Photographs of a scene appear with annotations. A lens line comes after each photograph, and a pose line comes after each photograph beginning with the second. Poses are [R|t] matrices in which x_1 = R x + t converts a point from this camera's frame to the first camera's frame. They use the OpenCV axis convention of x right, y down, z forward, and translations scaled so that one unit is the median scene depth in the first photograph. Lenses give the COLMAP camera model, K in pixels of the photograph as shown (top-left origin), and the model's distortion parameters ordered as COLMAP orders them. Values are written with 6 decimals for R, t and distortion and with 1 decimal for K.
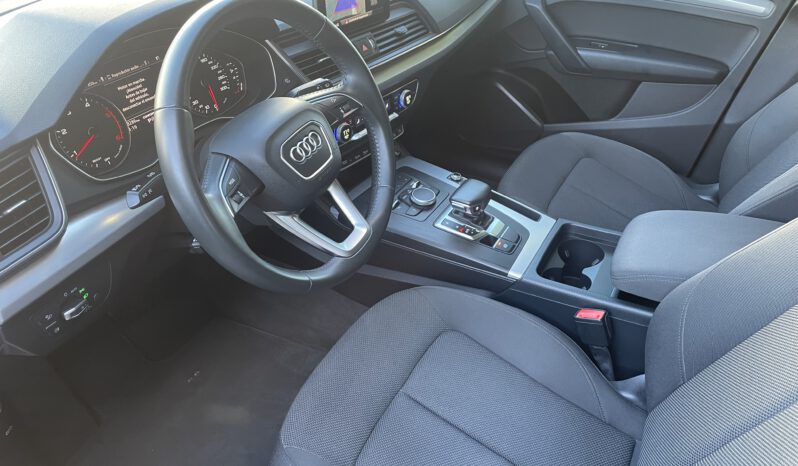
lens RADIAL K [[585.4, 0, 399.0], [0, 585.4, 233.0], [0, 0, 1]] dist [0.000776, 0.000174]
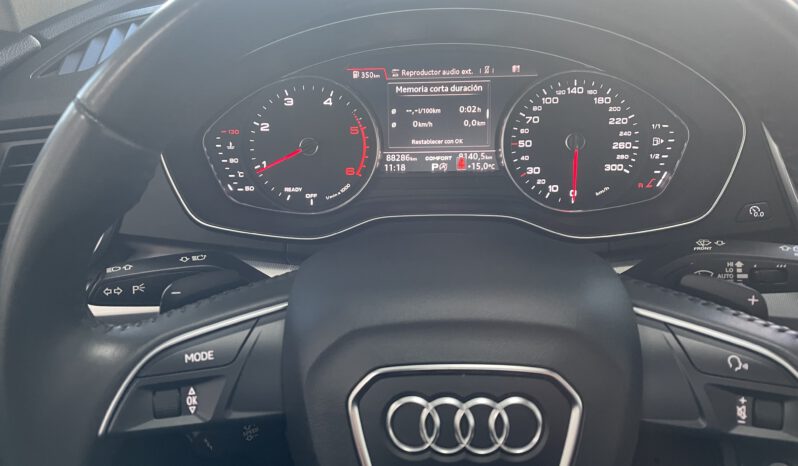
lens RADIAL K [[585.4, 0, 399.0], [0, 585.4, 233.0], [0, 0, 1]] dist [0.000776, 0.000174]
pose [[0.411498, 0.428362, -0.804472, 0.028468], [-0.488235, 0.848941, 0.202302, -0.220641], [0.769608, 0.309525, 0.558478, 0.644253]]
